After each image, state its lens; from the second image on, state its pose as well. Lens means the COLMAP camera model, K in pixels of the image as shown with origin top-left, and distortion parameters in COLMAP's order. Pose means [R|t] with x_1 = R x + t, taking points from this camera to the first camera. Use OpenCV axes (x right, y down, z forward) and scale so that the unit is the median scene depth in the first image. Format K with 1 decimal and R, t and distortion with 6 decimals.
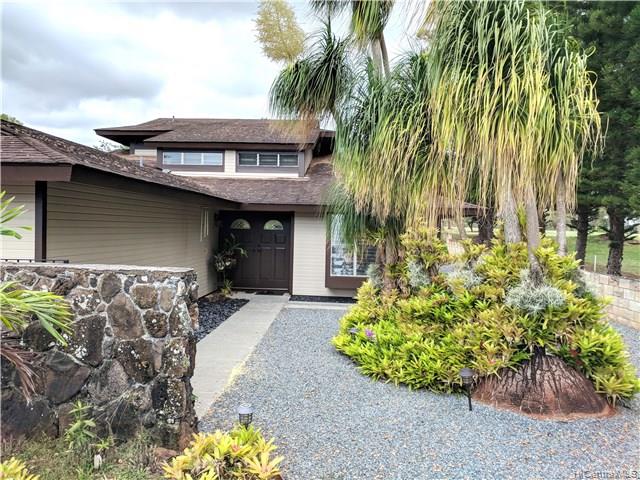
lens RADIAL K [[484.2, 0, 318.8], [0, 484.2, 239.0], [0, 0, 1]] dist [0.003263, 0.003479]
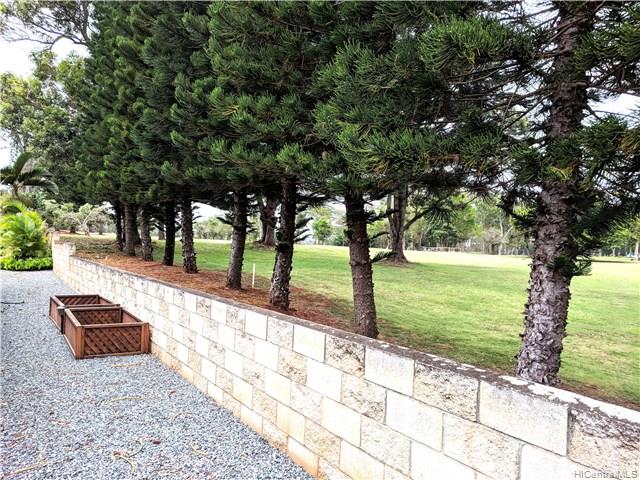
lens RADIAL K [[484.2, 0, 319.9], [0, 484.2, 239.3], [0, 0, 1]] dist [0.003263, 0.003479]
pose [[0.788441, 0.011555, 0.615002, 0.228972], [-0.000145, 0.999827, -0.018600, 0.013266], [-0.615110, 0.014576, 0.788306, 0.427156]]
